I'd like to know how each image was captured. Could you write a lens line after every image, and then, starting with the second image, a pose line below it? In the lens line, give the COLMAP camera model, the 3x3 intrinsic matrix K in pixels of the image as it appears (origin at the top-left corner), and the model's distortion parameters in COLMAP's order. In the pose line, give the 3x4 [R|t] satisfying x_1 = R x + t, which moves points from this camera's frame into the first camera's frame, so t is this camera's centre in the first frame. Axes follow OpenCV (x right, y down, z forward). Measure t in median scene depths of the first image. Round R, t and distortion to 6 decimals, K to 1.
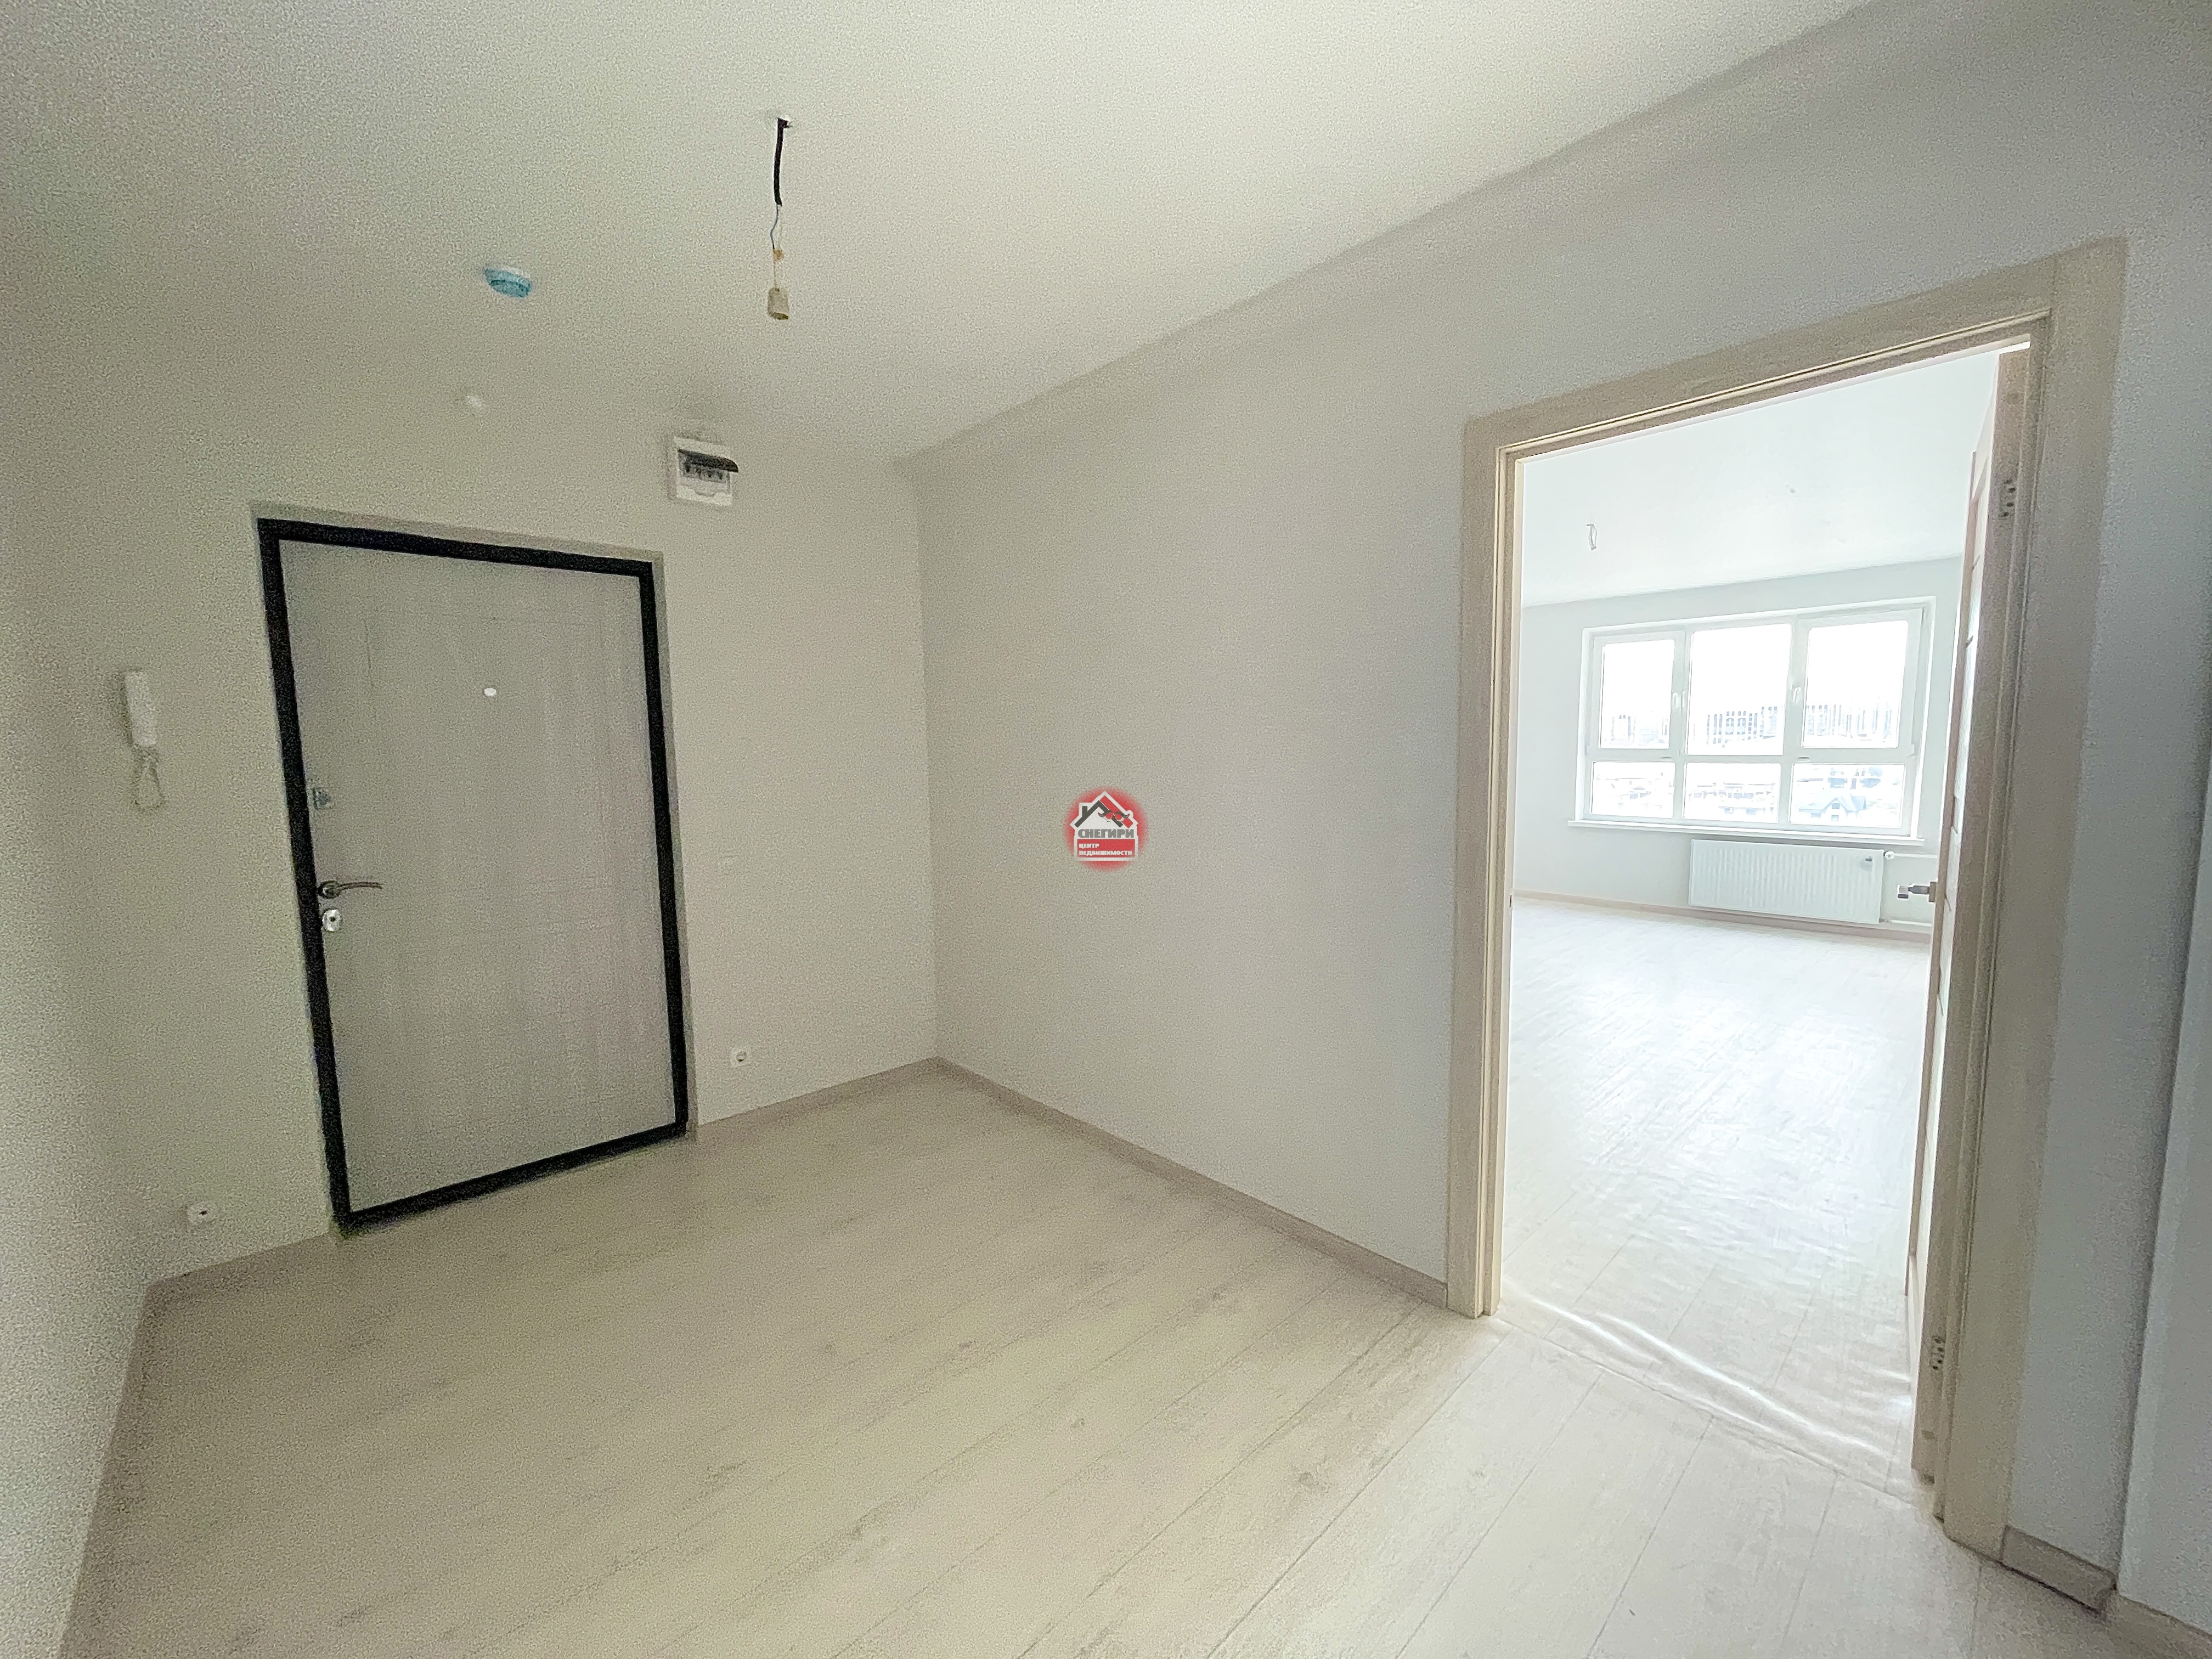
lens RADIAL K [[892.2, 0, 1098.5], [0, 892.2, 860.1], [0, 0, 1]] dist [0.002408, -0.001068]
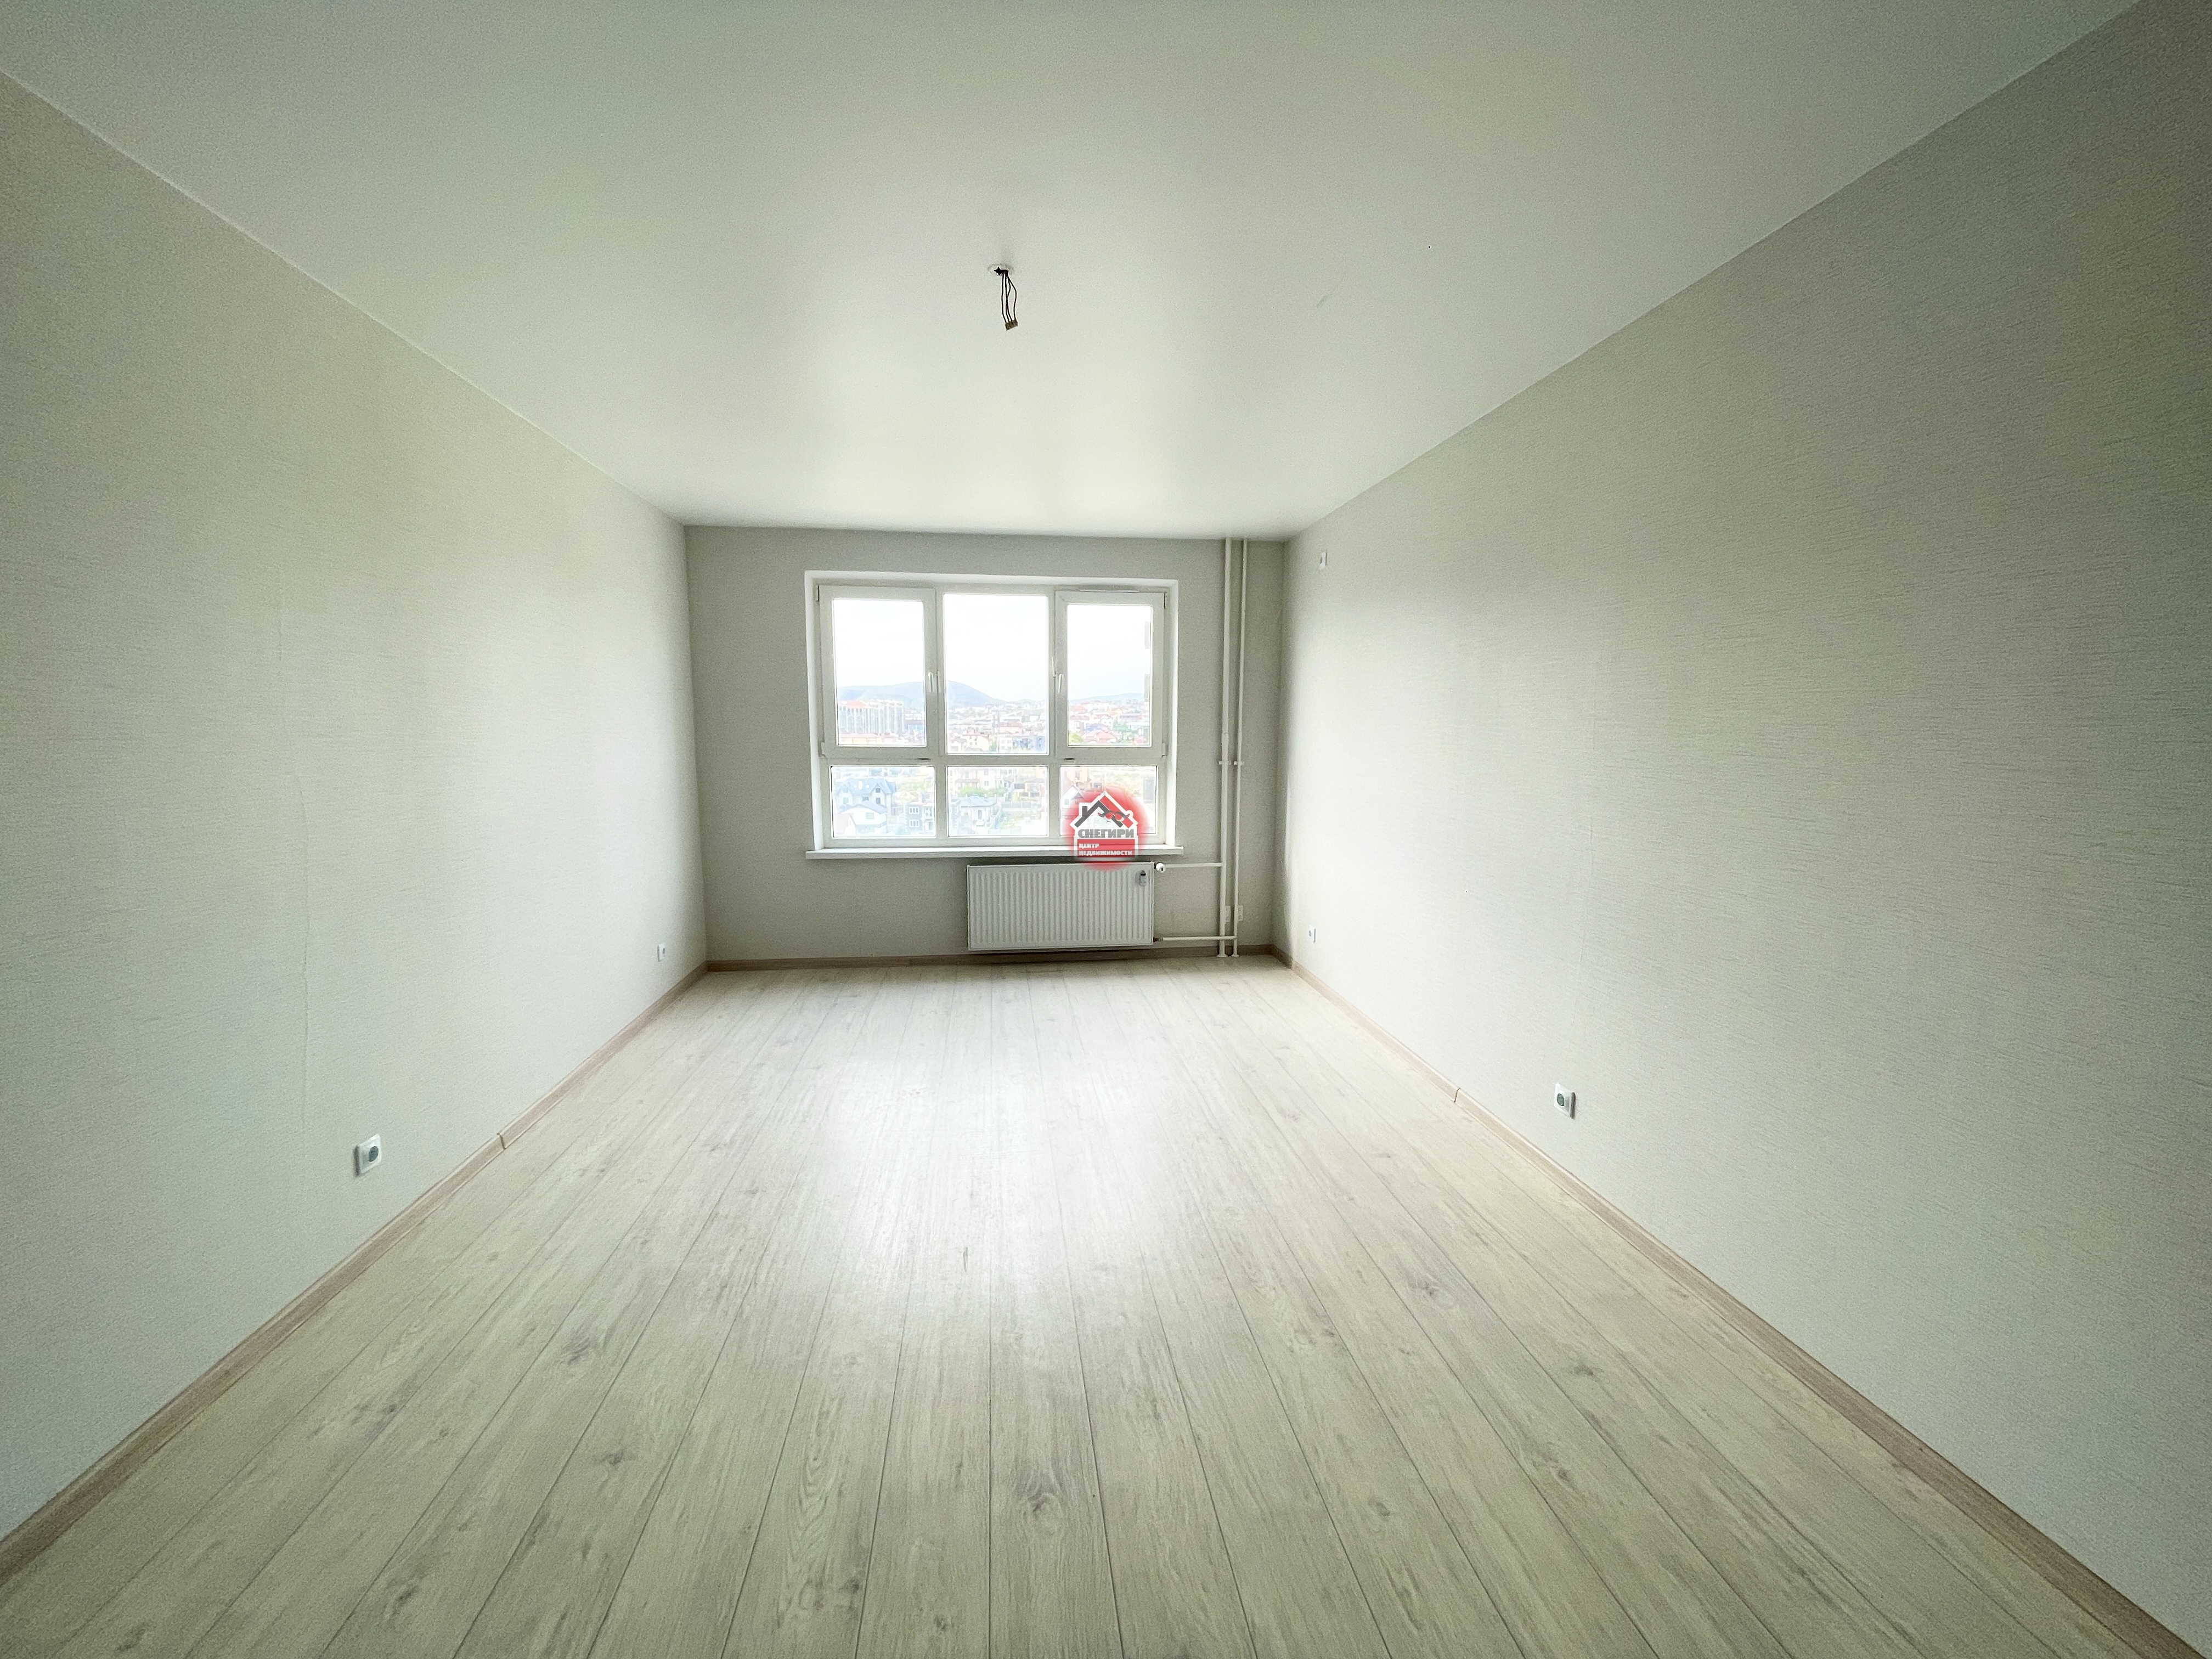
lens RADIAL K [[892.2, 0, 1107.1], [0, 892.2, 860.4], [0, 0, 1]] dist [0.002408, -0.001068]
pose [[0.577603, -0.094472, 0.810833, 0.116102], [0.096224, 0.994235, 0.047294, -0.054032], [-0.810627, 0.050705, 0.583364, 0.469362]]
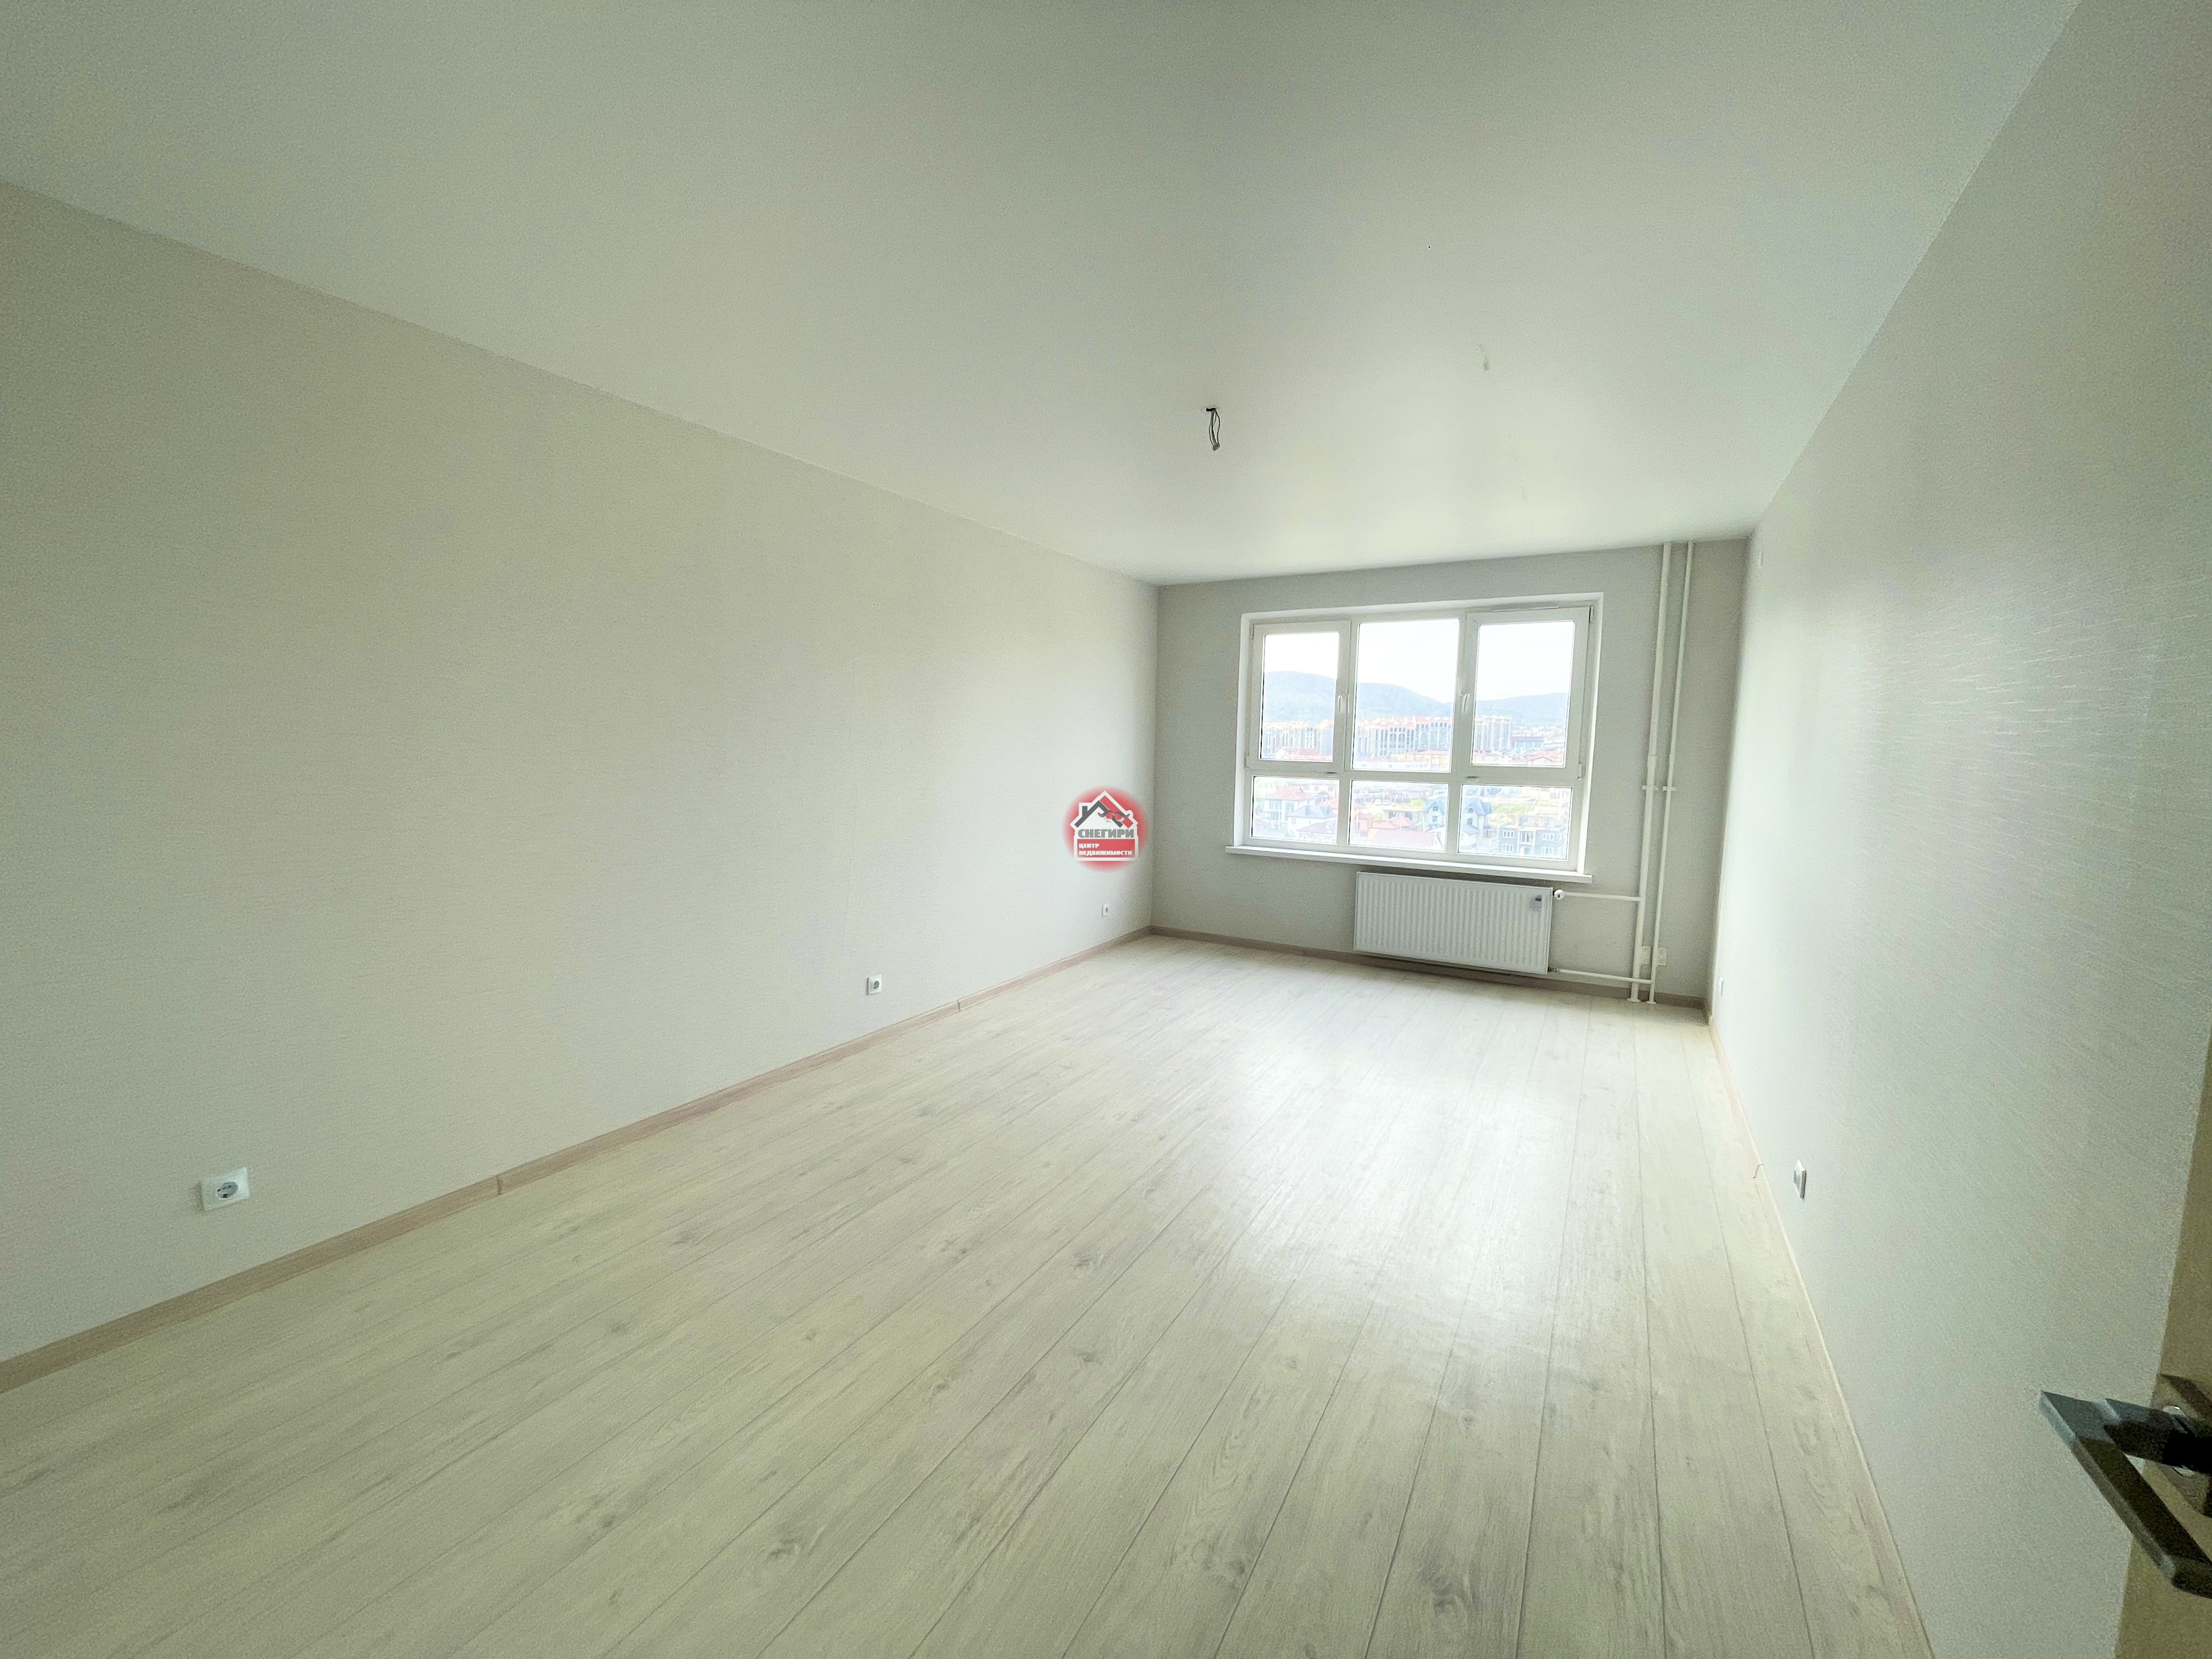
lens RADIAL K [[892.2, 0, 1093.6], [0, 892.2, 859.0], [0, 0, 1]] dist [0.002408, -0.001068]
pose [[0.954408, -0.001170, 0.298504, 0.184825], [0.002978, 0.999980, -0.005603, -0.031871], [-0.298492, 0.006237, 0.954392, 0.285300]]
